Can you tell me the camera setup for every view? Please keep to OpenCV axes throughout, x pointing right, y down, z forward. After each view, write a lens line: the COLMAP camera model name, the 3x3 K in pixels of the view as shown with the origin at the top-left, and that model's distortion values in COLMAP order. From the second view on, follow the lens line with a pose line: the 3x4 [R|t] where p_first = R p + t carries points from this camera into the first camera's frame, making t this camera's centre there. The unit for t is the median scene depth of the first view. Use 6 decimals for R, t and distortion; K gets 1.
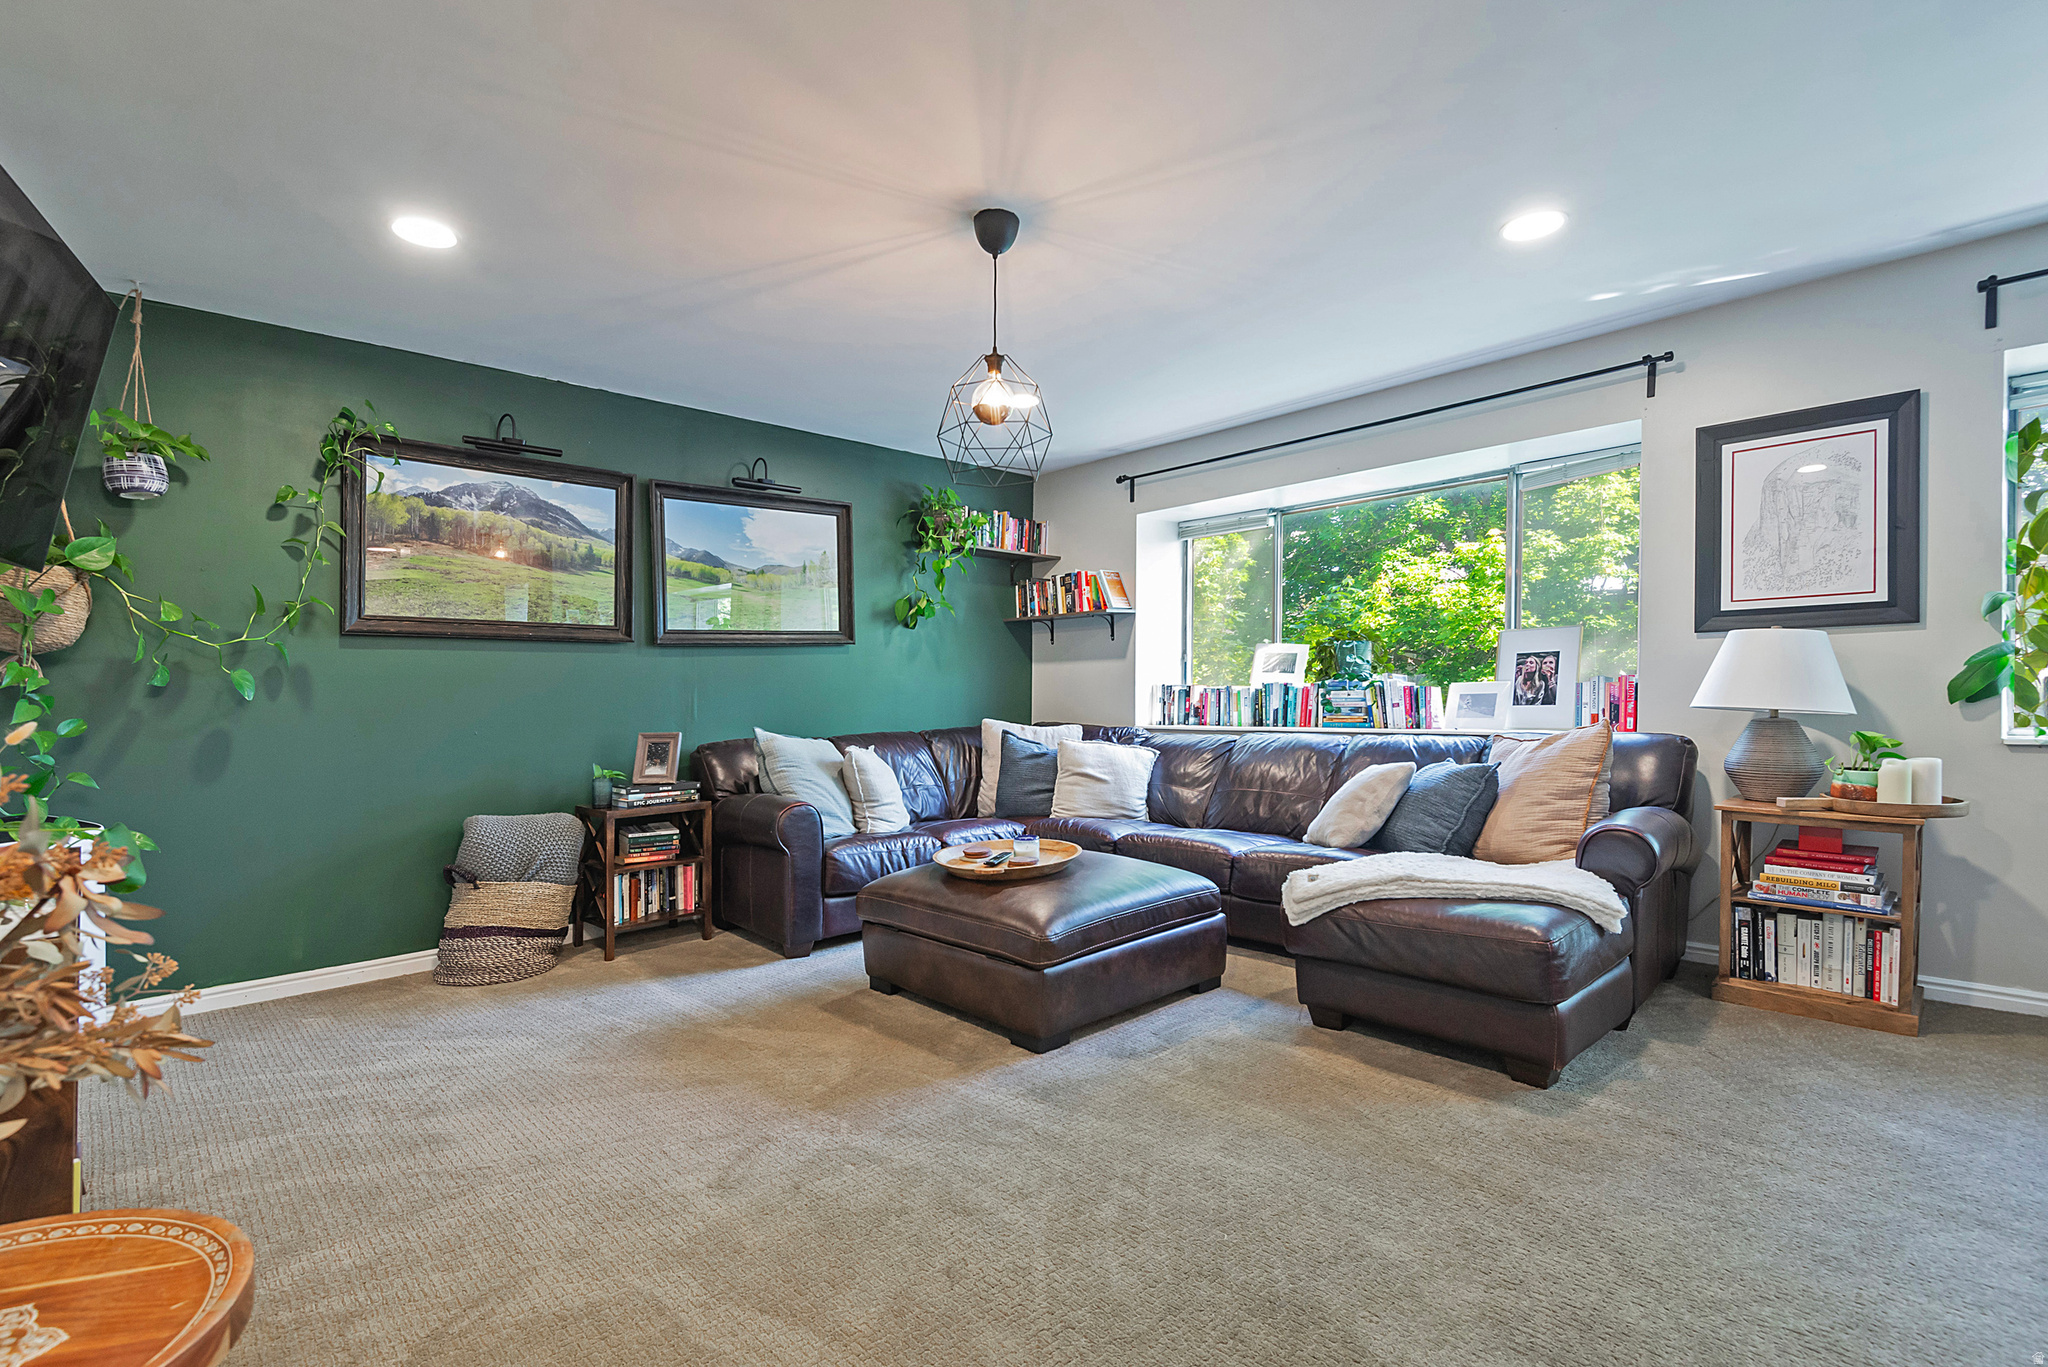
lens RADIAL K [[957.4, 0, 1025.8], [0, 957.4, 701.3], [0, 0, 1]] dist [0.016130, -0.009853]
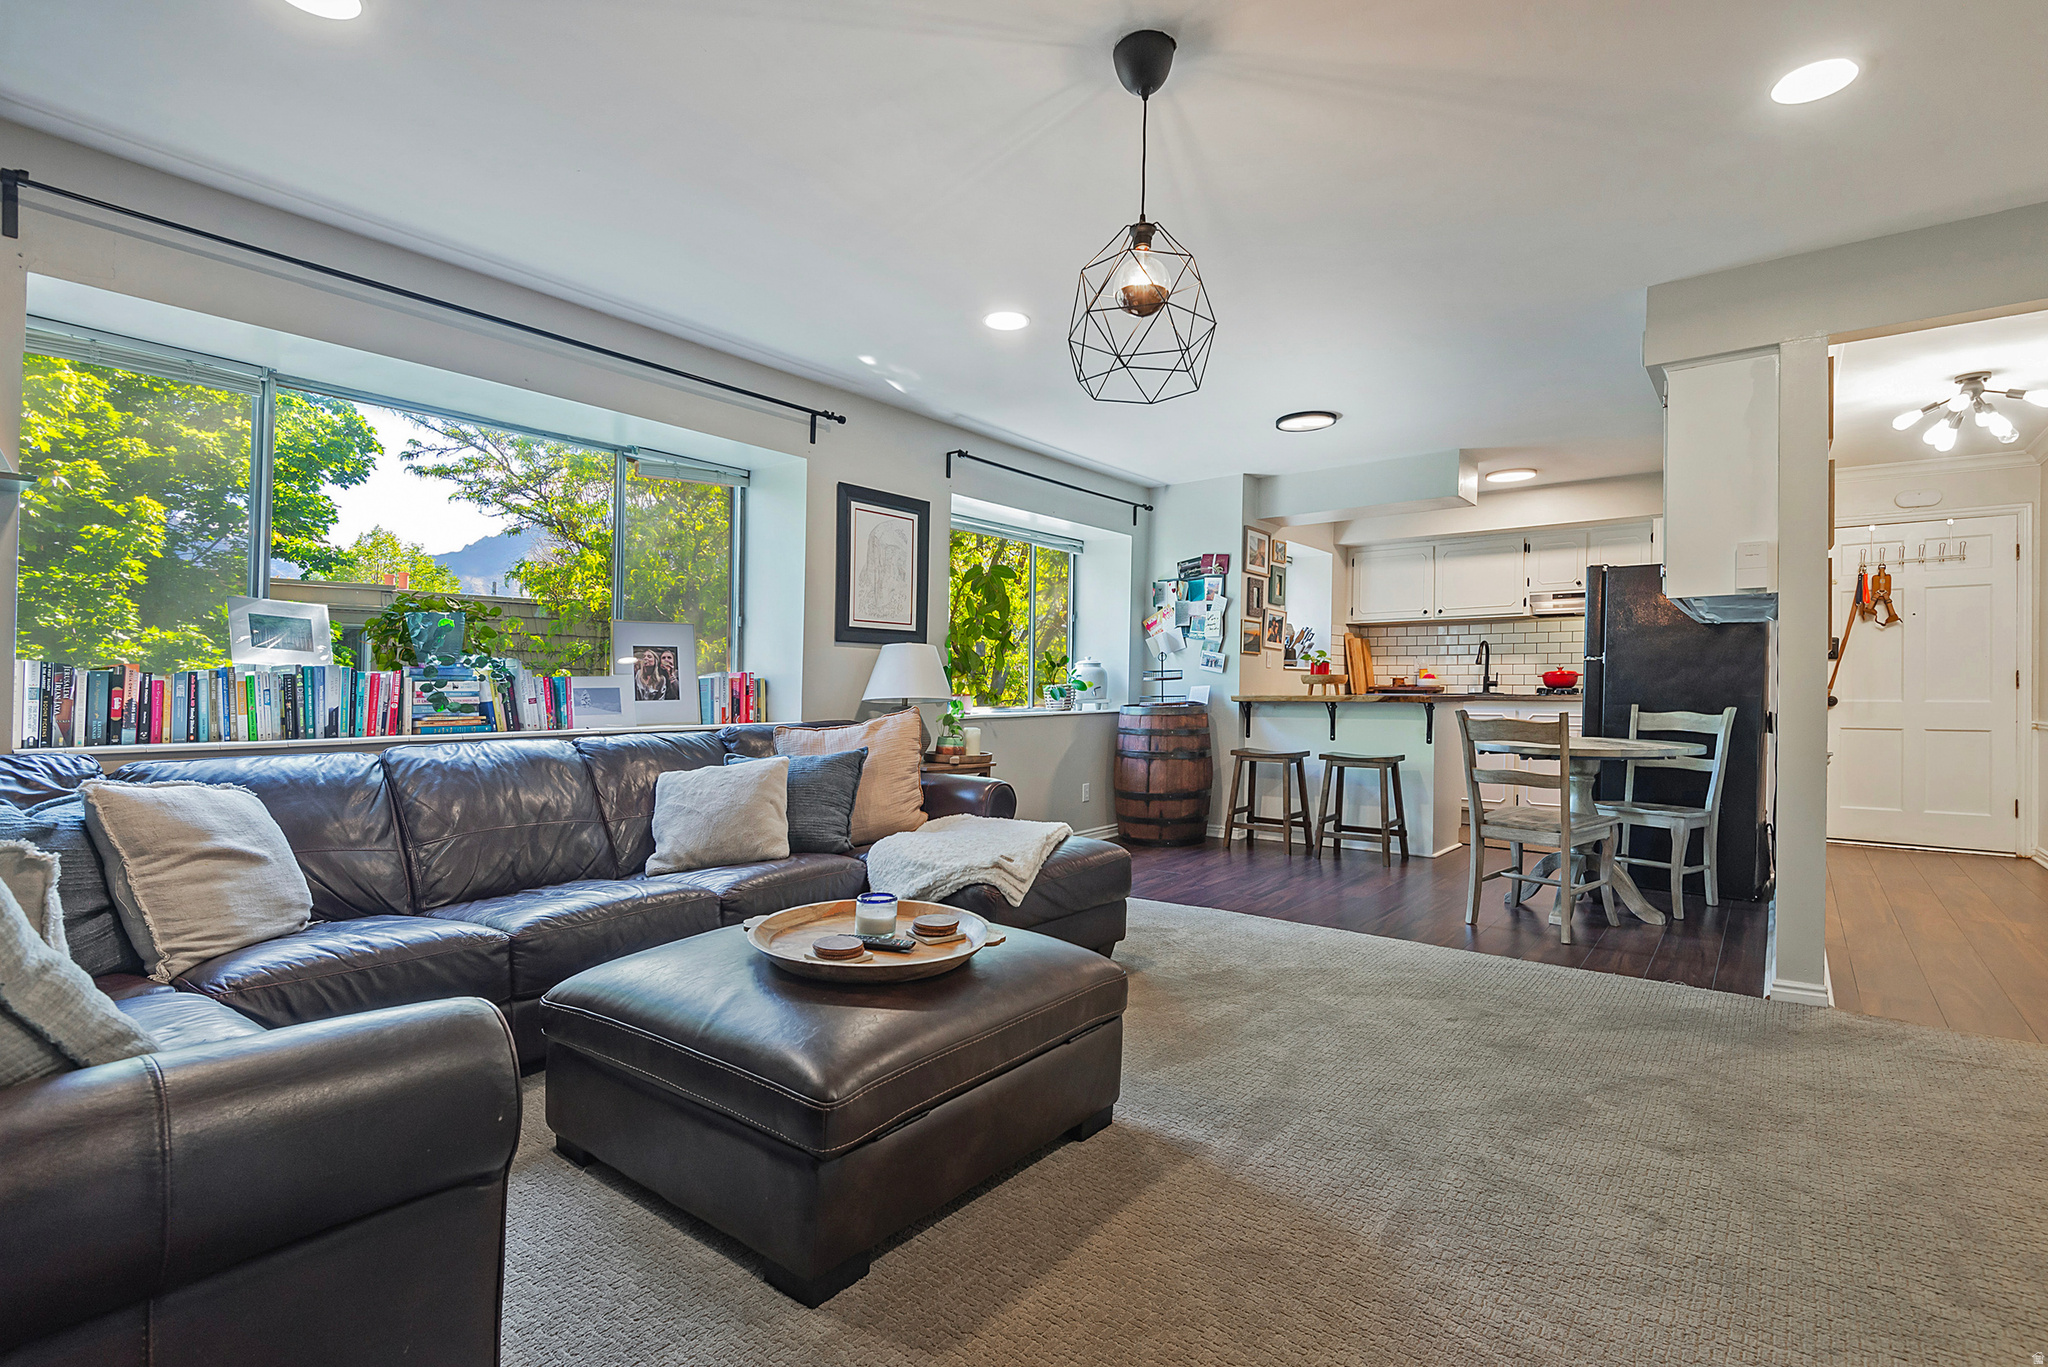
lens RADIAL K [[957.4, 0, 1004.9], [0, 957.4, 706.0], [0, 0, 1]] dist [0.016130, -0.009853]
pose [[-0.114648, -0.006192, 0.993387, -0.519004], [0.005182, 0.999963, 0.006831, 0.005455], [-0.993393, 0.005930, -0.114612, 0.810790]]
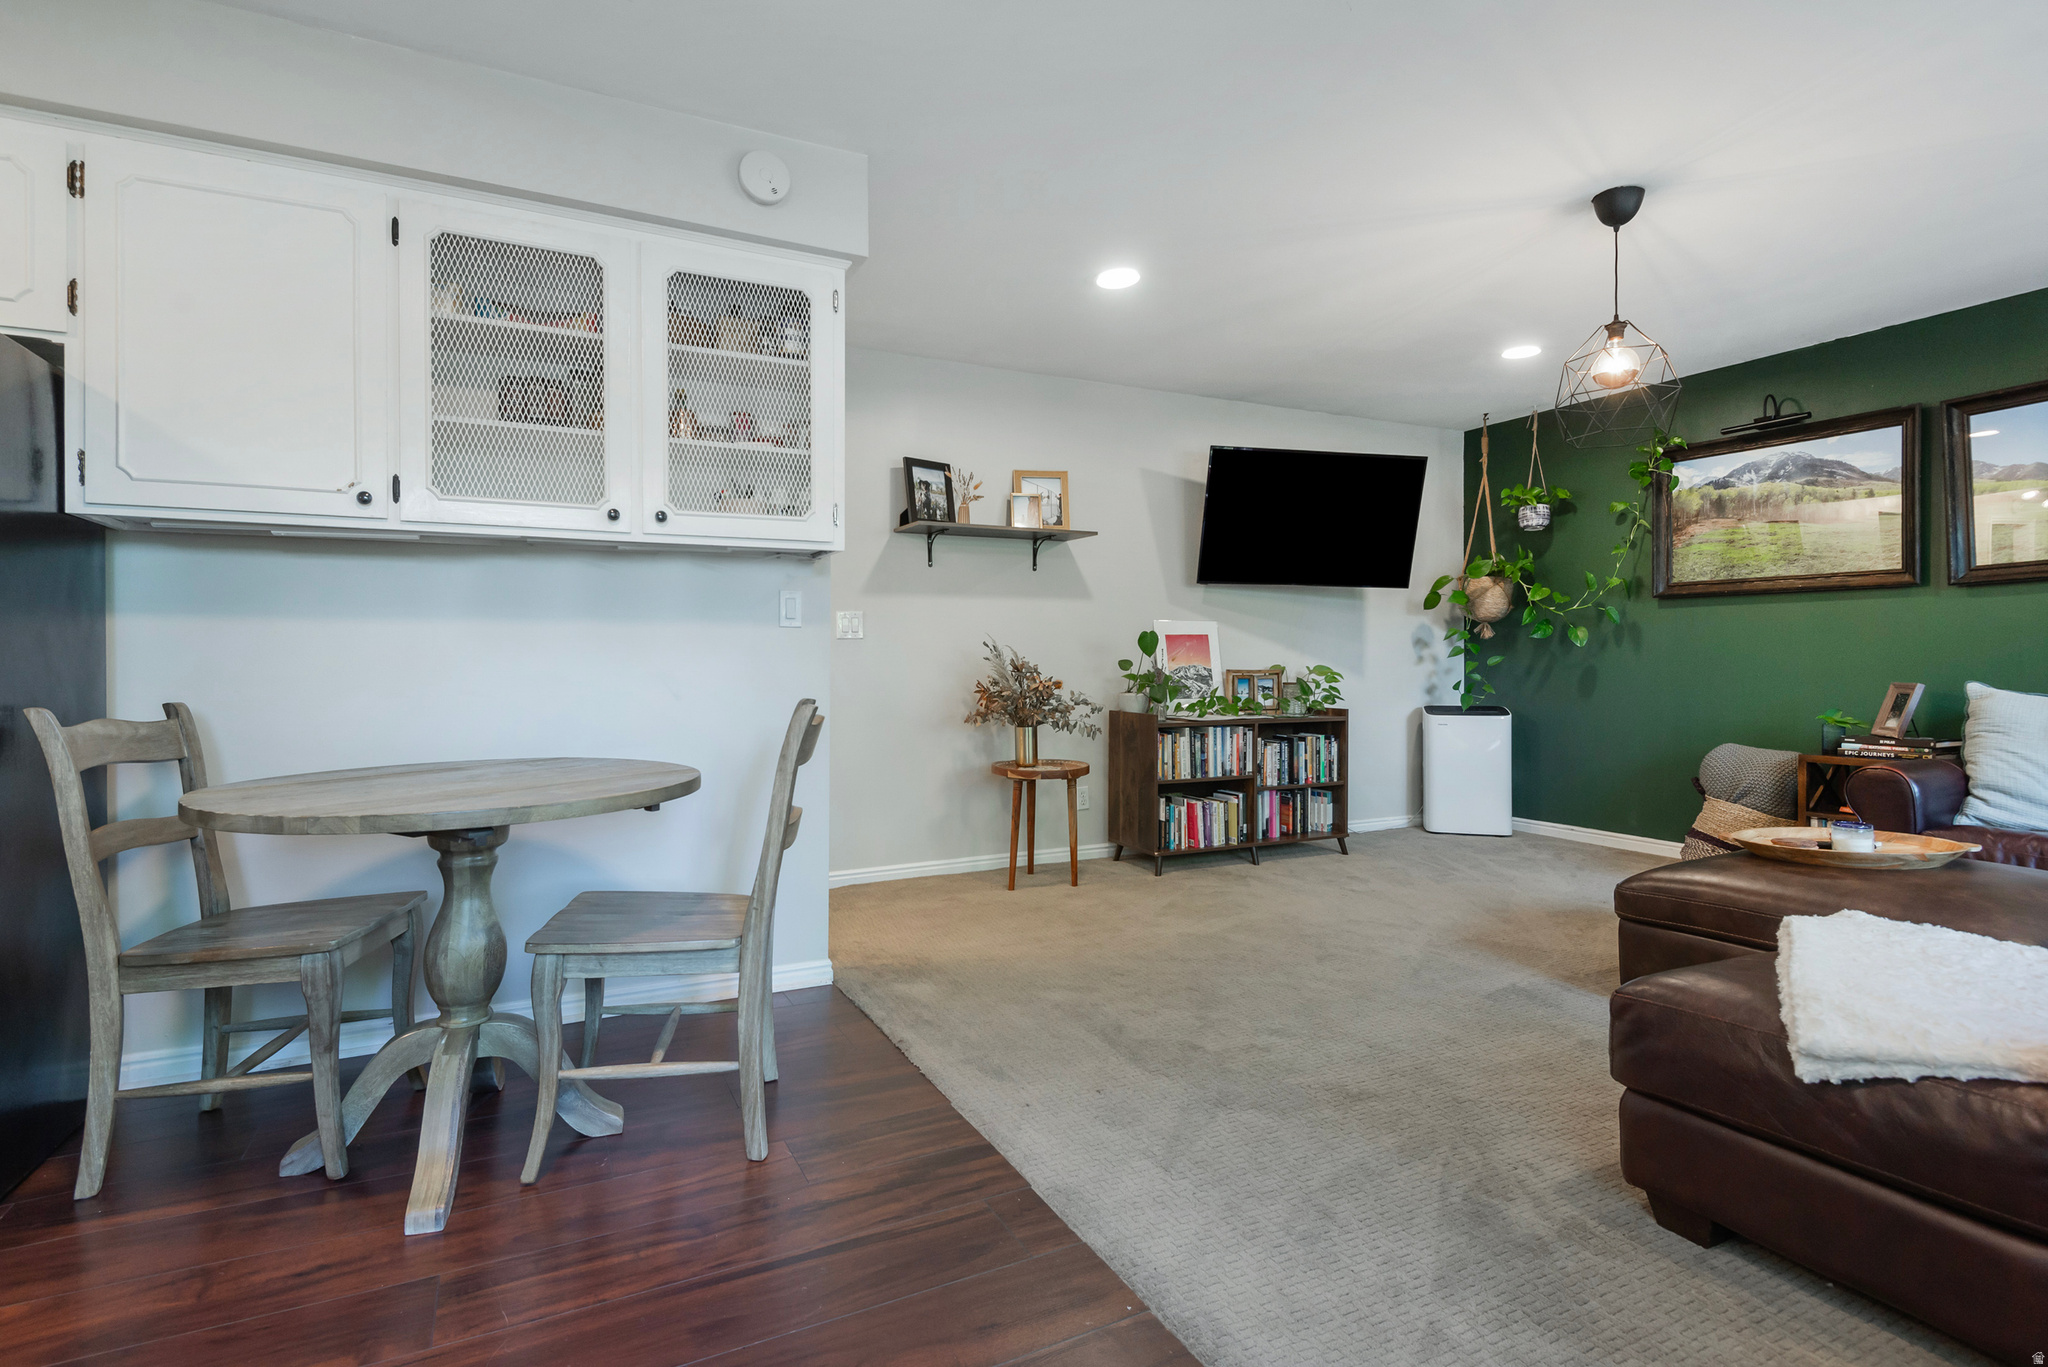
lens RADIAL K [[1041.7, 0, 994.3], [0, 1041.7, 688.1], [0, 0, 1]] dist [0.028511, -0.003655]
pose [[-0.299427, 0.046866, -0.952968, 0.879195], [0.003813, 0.998844, 0.047924, -0.015877], [0.954112, 0.010716, -0.299259, 0.479561]]
